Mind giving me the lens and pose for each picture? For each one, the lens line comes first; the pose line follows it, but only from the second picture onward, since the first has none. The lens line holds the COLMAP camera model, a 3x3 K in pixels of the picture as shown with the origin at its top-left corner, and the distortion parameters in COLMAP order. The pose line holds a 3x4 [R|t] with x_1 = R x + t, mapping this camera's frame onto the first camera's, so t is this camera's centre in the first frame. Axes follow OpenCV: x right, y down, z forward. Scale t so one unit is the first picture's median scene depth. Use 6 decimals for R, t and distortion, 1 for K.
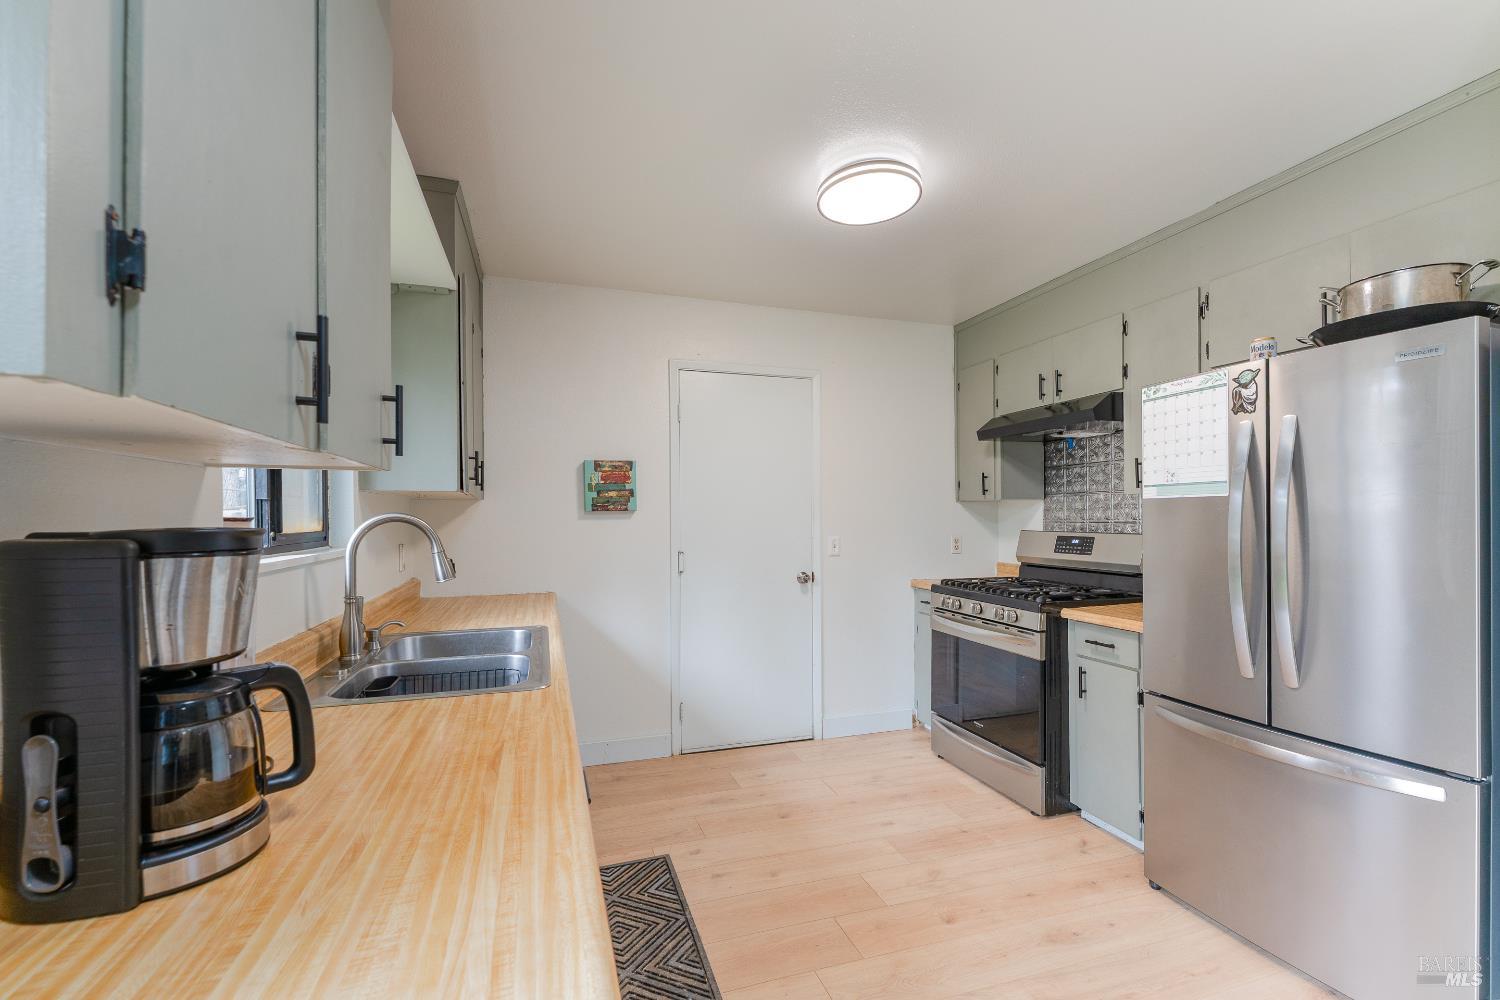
lens RADIAL K [[627.9, 0, 755.6], [0, 627.9, 515.3], [0, 0, 1]] dist [-0.002409, -0.000184]
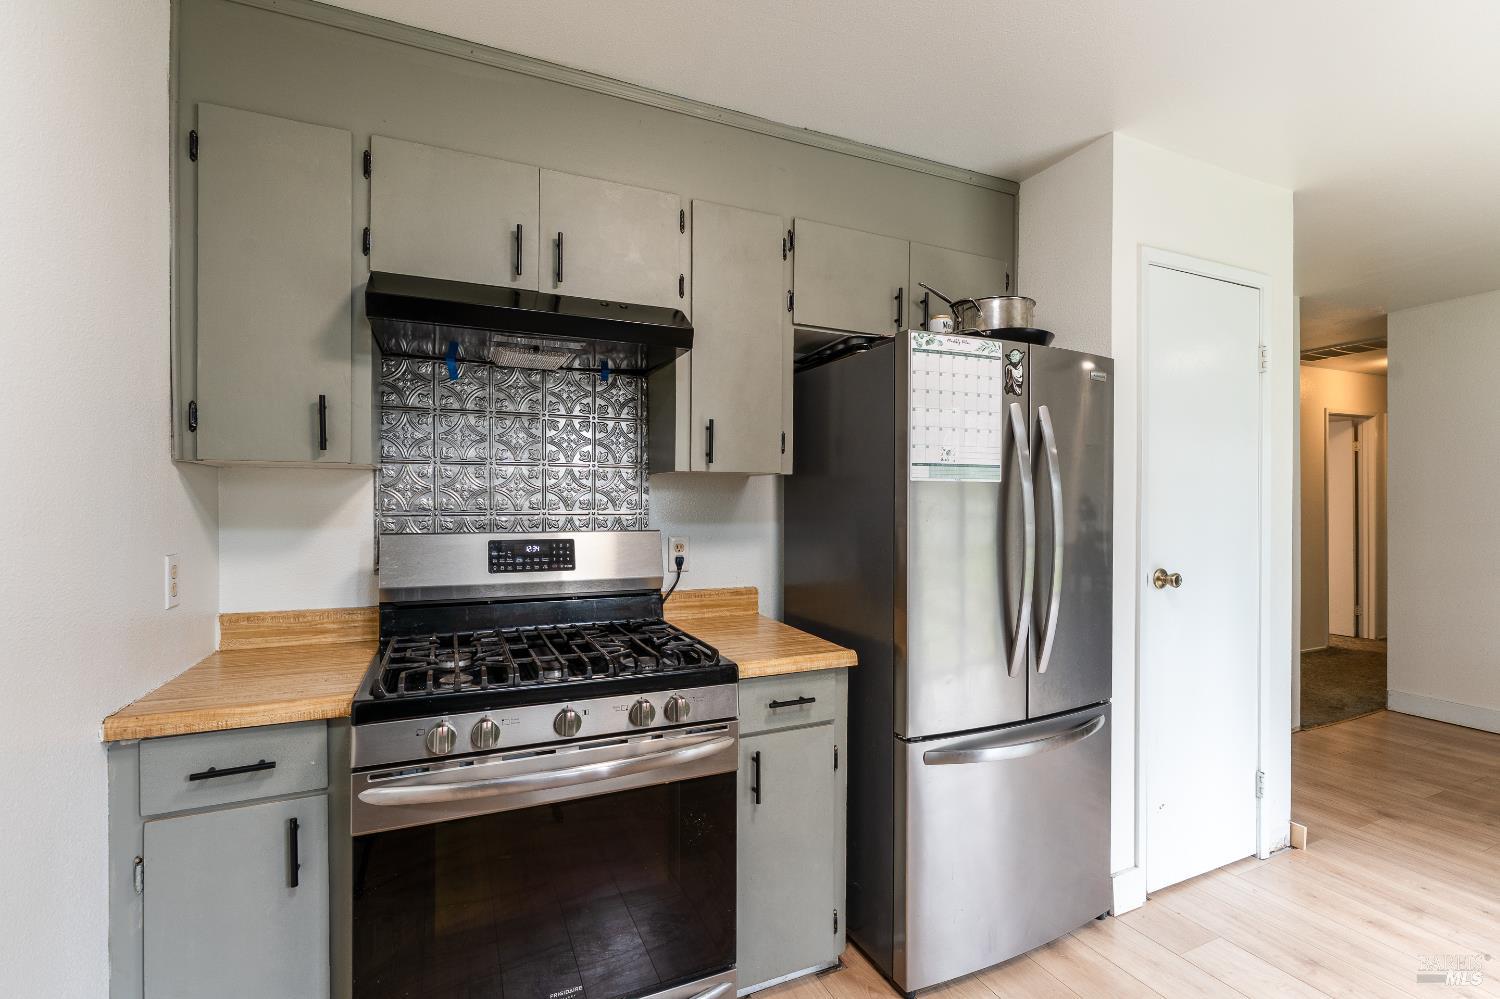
lens RADIAL K [[656.2, 0, 750.0], [0, 656.2, 499.5], [0, 0, 1]] dist [-0.002271, -0.000443]
pose [[-0.084094, 0.007566, 0.996429, -0.093998], [-0.004093, 0.999960, -0.007939, 0.001438], [-0.996449, -0.004746, -0.084060, 0.872268]]
